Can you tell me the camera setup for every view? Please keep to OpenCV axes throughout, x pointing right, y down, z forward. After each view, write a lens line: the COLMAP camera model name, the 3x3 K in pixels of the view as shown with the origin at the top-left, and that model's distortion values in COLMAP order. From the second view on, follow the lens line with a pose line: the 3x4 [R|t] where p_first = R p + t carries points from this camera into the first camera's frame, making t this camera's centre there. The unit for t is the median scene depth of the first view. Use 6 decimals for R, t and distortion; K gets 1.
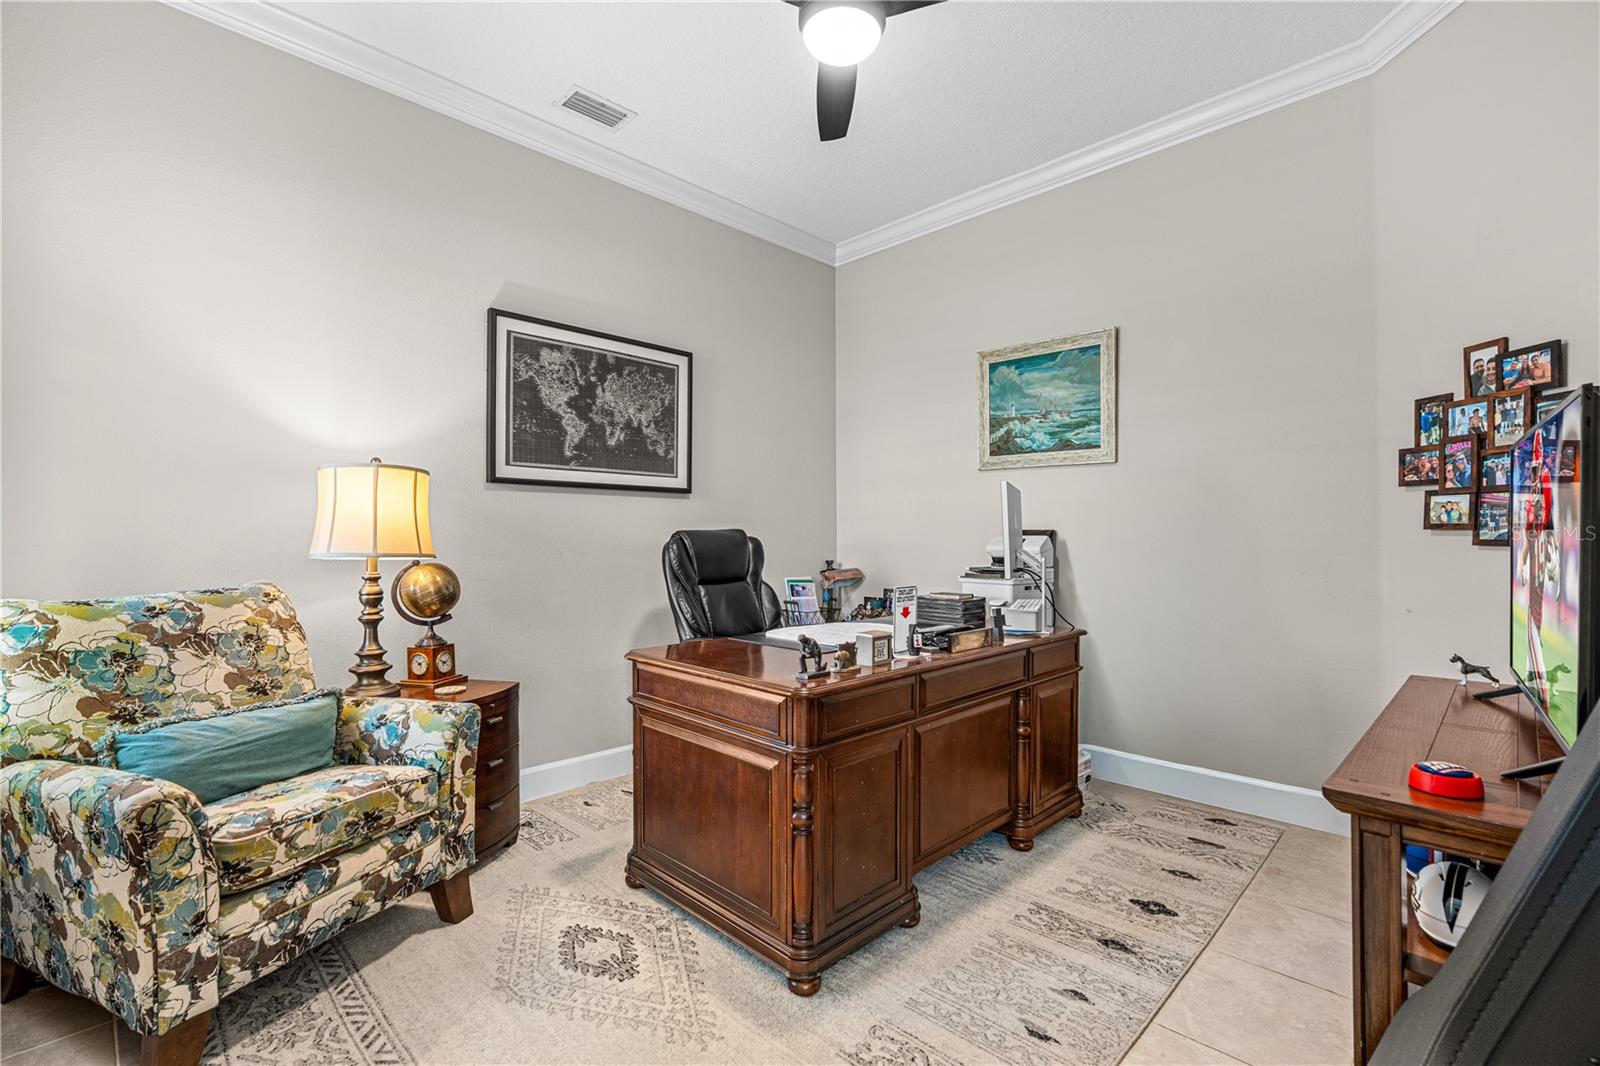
lens RADIAL K [[732.5, 0, 815.3], [0, 732.5, 530.0], [0, 0, 1]] dist [-0.007973, 0.001630]
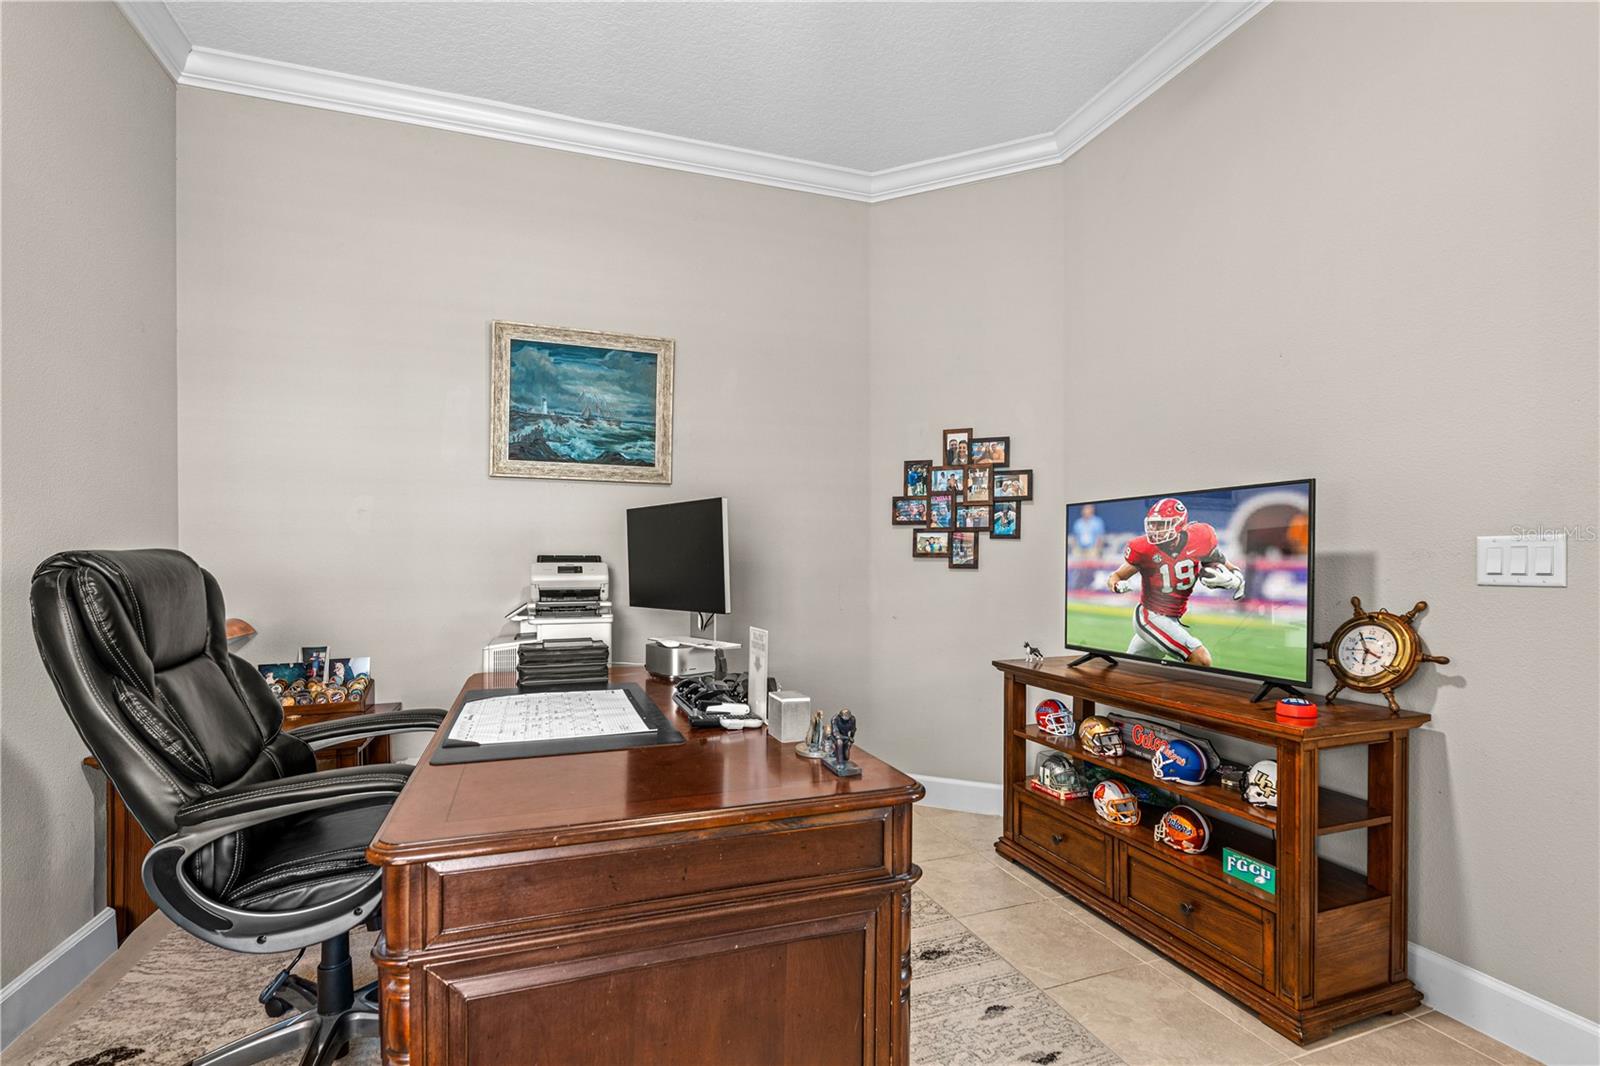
lens RADIAL K [[732.5, 0, 830.5], [0, 732.5, 565.7], [0, 0, 1]] dist [-0.007973, 0.001630]
pose [[0.426498, -0.005957, 0.904469, -0.473762], [-0.004200, 0.999954, 0.008566, 0.004274], [-0.904479, -0.007452, 0.426454, 0.553519]]
